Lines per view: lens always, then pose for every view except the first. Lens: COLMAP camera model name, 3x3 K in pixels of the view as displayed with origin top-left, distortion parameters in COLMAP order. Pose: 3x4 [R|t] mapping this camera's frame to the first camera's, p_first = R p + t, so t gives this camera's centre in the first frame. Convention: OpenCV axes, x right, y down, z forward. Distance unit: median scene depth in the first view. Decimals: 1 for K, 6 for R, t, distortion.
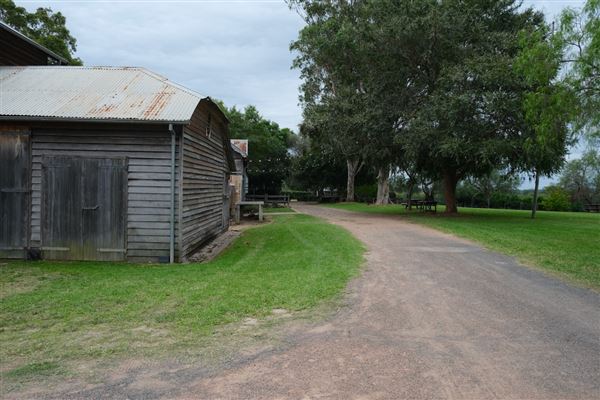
lens RADIAL K [[488.8, 0, 302.1], [0, 488.8, 198.7], [0, 0, 1]] dist [-0.013431, 0.007739]
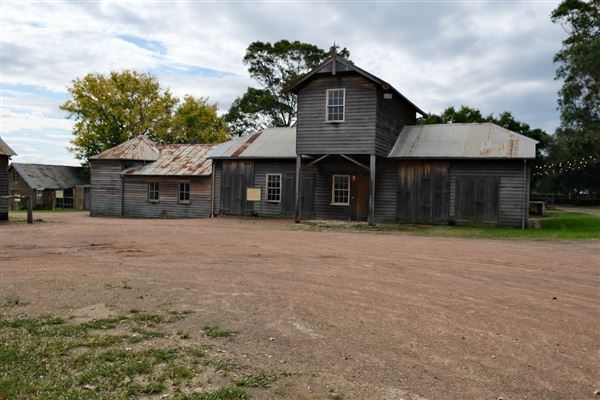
lens RADIAL K [[516.4, 0, 298.5], [0, 516.4, 201.6], [0, 0, 1]] dist [-0.003277, 0.015012]
pose [[0.903468, 0.014943, -0.428394, -0.041193], [-0.014160, 0.999887, 0.005014, 0.004563], [0.428421, 0.001536, 0.903578, -0.271099]]
